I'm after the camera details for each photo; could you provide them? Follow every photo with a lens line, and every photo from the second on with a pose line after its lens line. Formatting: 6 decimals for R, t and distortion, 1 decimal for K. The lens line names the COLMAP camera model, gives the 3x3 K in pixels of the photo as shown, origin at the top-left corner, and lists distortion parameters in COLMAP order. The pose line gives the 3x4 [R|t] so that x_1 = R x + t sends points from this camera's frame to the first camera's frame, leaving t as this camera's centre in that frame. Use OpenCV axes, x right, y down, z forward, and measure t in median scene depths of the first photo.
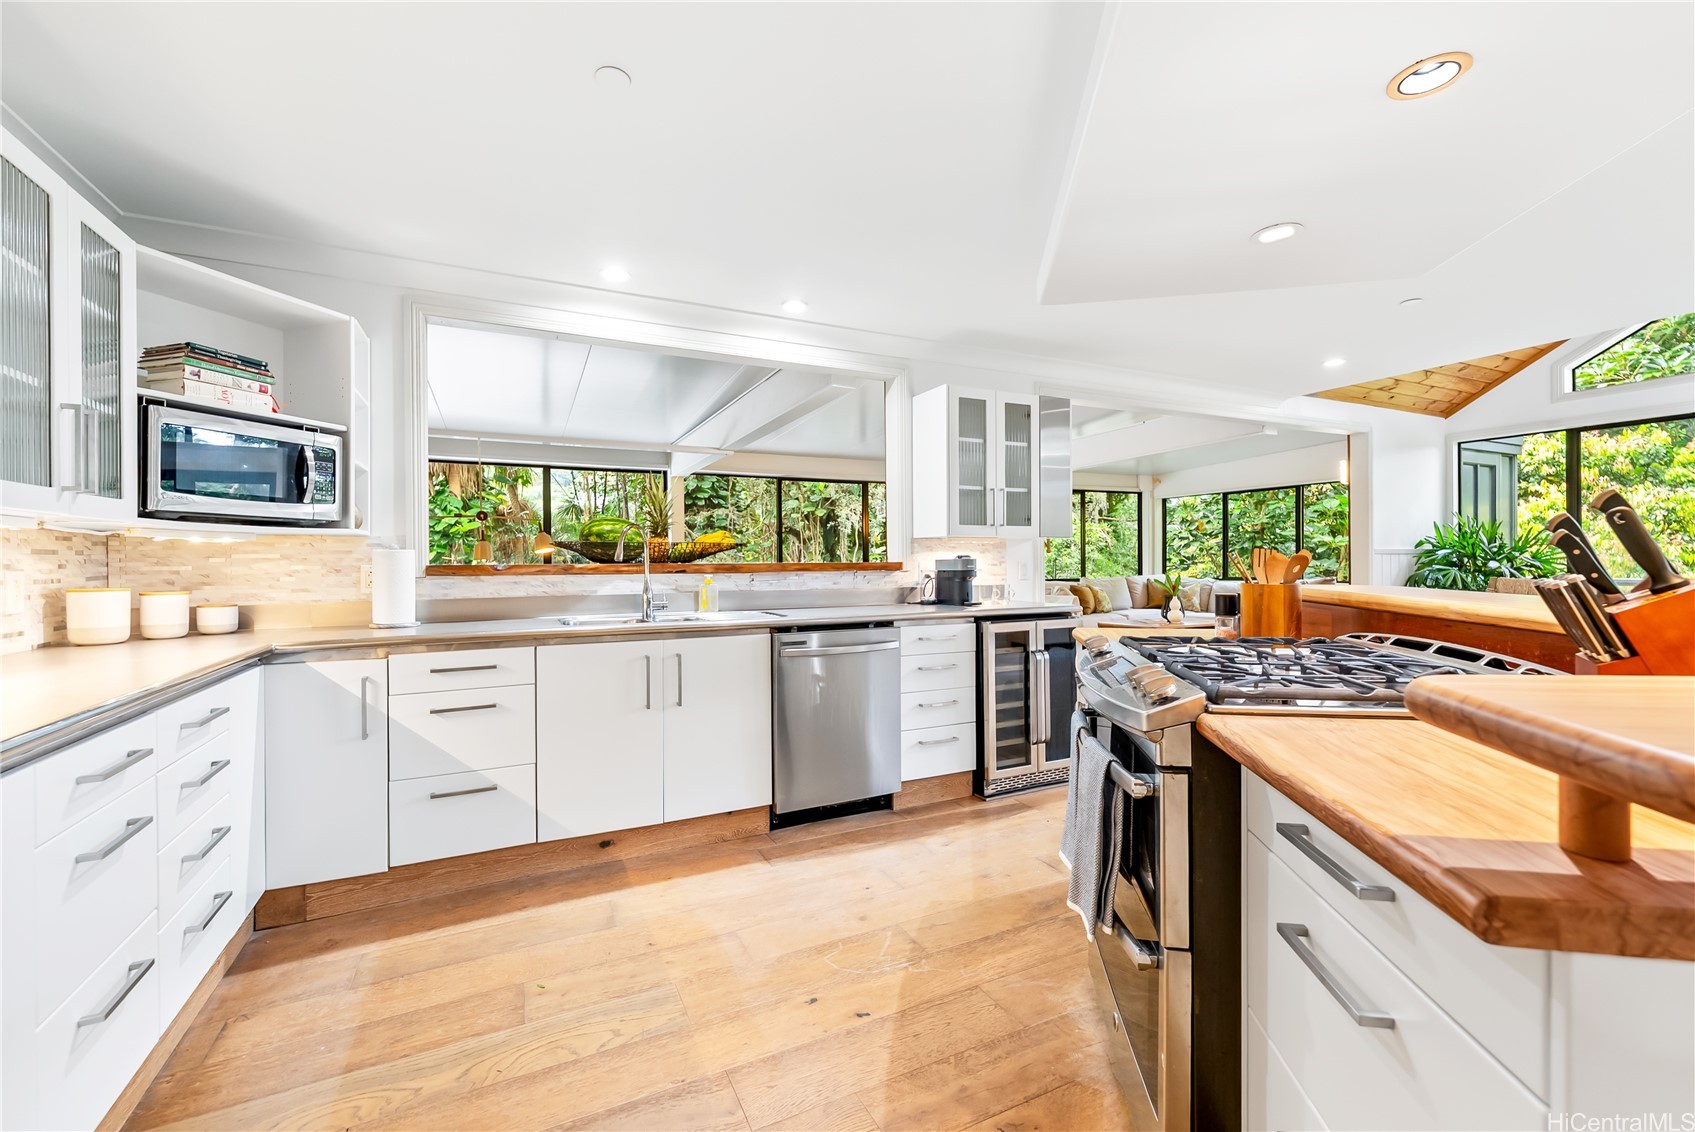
lens RADIAL K [[717.9, 0, 853.7], [0, 717.9, 567.7], [0, 0, 1]] dist [-0.000090, -0.001101]
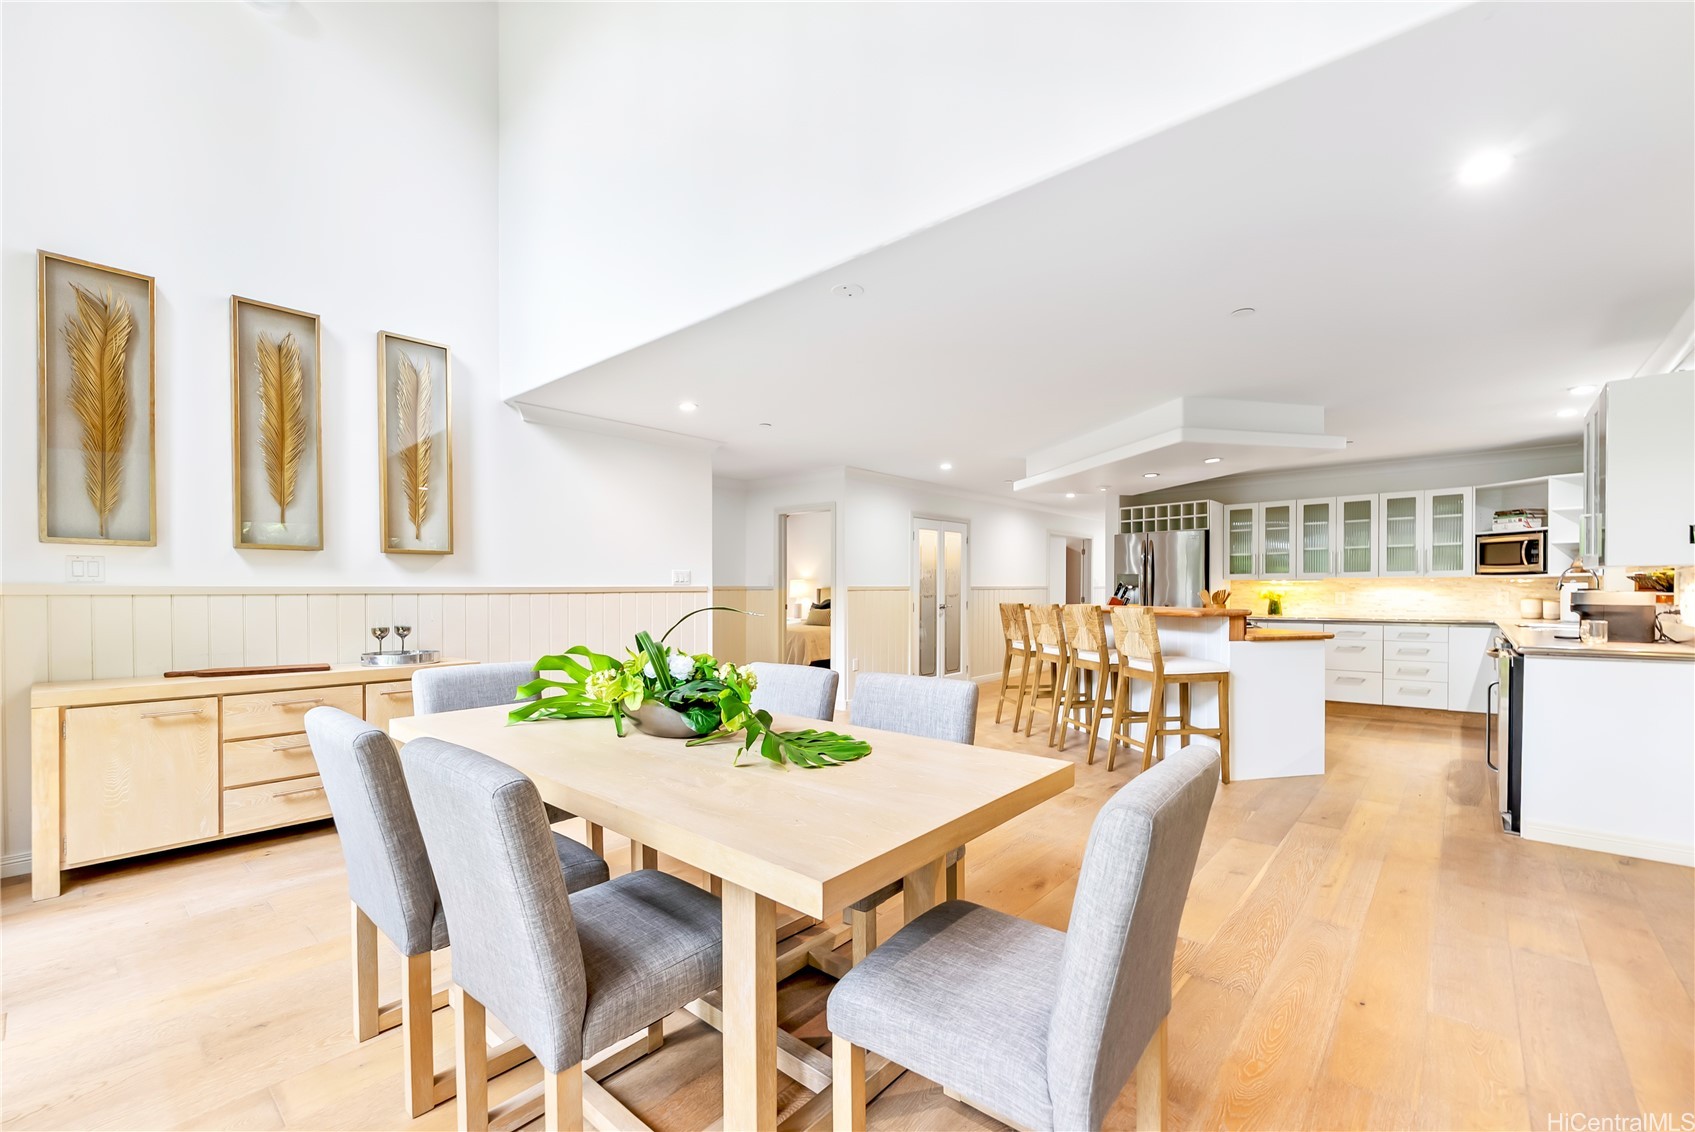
lens RADIAL K [[685.2, 0, 866.2], [0, 685.2, 599.3], [0, 0, 1]] dist [-0.000410, -0.000095]
pose [[-0.918077, 0.025012, -0.395612, 2.087419], [0.014758, 0.999472, 0.028943, -0.071101], [0.396127, 0.020734, -0.917962, 2.154433]]
